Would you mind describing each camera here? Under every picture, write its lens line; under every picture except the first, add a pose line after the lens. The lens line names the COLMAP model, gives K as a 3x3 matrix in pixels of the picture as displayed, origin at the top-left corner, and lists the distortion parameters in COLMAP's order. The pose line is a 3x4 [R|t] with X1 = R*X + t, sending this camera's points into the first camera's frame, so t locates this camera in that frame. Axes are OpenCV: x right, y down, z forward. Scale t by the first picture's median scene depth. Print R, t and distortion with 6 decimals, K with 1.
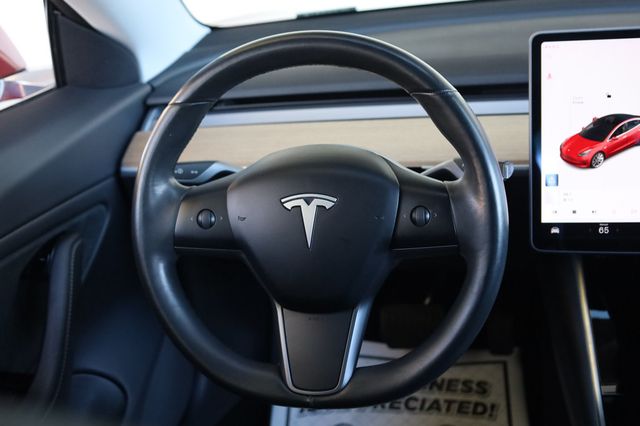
lens RADIAL K [[952.8, 0, 320.0], [0, 952.8, 213.0], [0, 0, 1]] dist [0.004264, 0.004240]
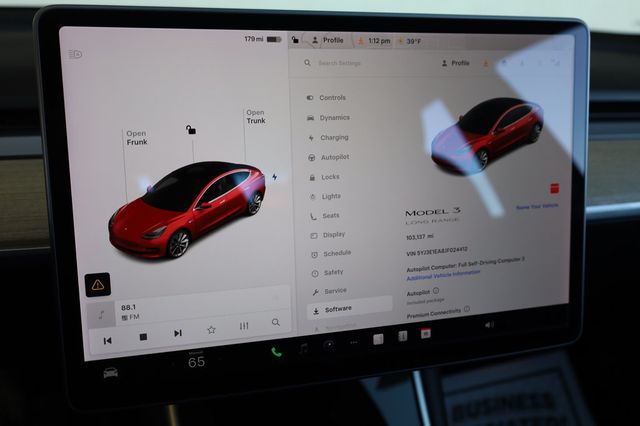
lens RADIAL K [[611.8, 0, 320.9], [0, 611.8, 212.2], [0, 0, 1]] dist [0.002847, 0.007807]
pose [[0.884710, -0.058714, 0.462429, 0.206960], [0.053079, 0.998272, 0.025199, -0.081888], [-0.463110, 0.002251, 0.886298, 0.664147]]
